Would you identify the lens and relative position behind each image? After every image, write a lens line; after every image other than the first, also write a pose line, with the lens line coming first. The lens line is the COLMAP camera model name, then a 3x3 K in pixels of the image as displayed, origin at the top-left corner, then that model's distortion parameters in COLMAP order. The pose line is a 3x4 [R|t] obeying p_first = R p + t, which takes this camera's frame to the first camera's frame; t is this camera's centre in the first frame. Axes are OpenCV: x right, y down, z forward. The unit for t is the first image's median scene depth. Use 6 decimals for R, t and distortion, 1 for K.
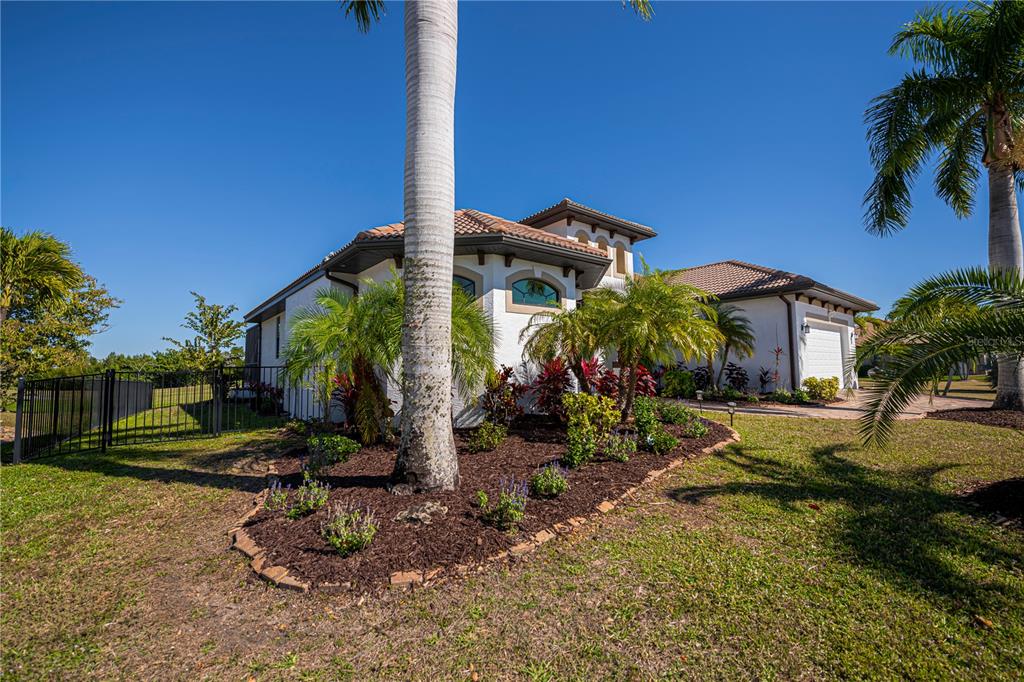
lens RADIAL K [[441.7, 0, 509.3], [0, 441.7, 340.1], [0, 0, 1]] dist [0.000914, -0.000860]
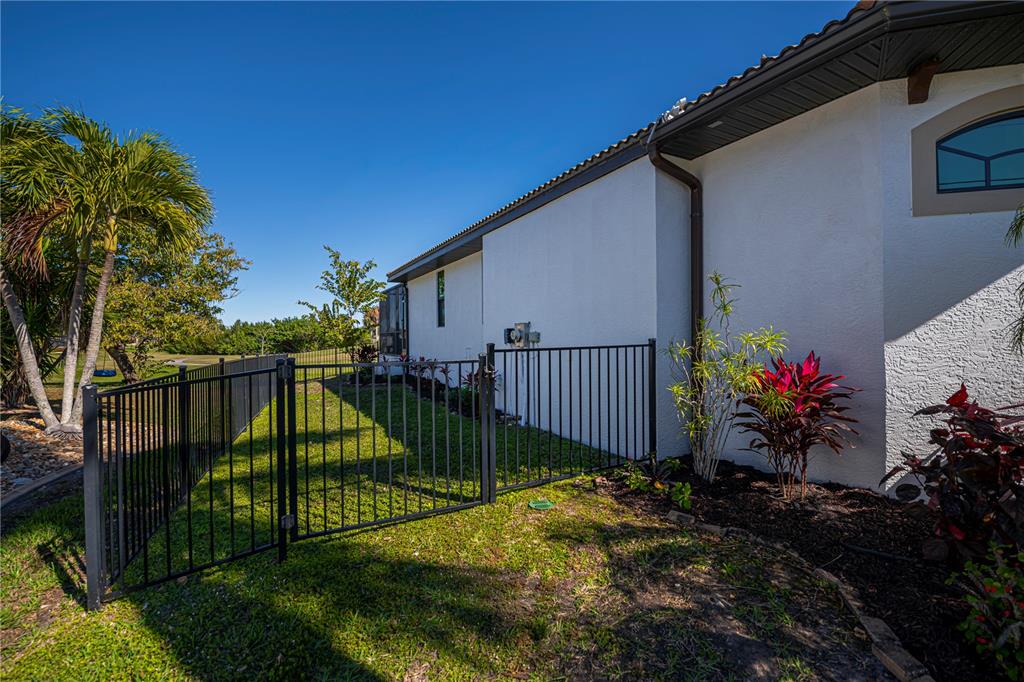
lens RADIAL K [[441.7, 0, 514.7], [0, 441.7, 337.1], [0, 0, 1]] dist [0.000914, -0.000860]
pose [[0.985668, 0.000510, -0.168698, -0.227455], [0.011657, 0.997399, 0.071124, 0.006089], [0.168296, -0.072071, 0.983098, 0.230984]]
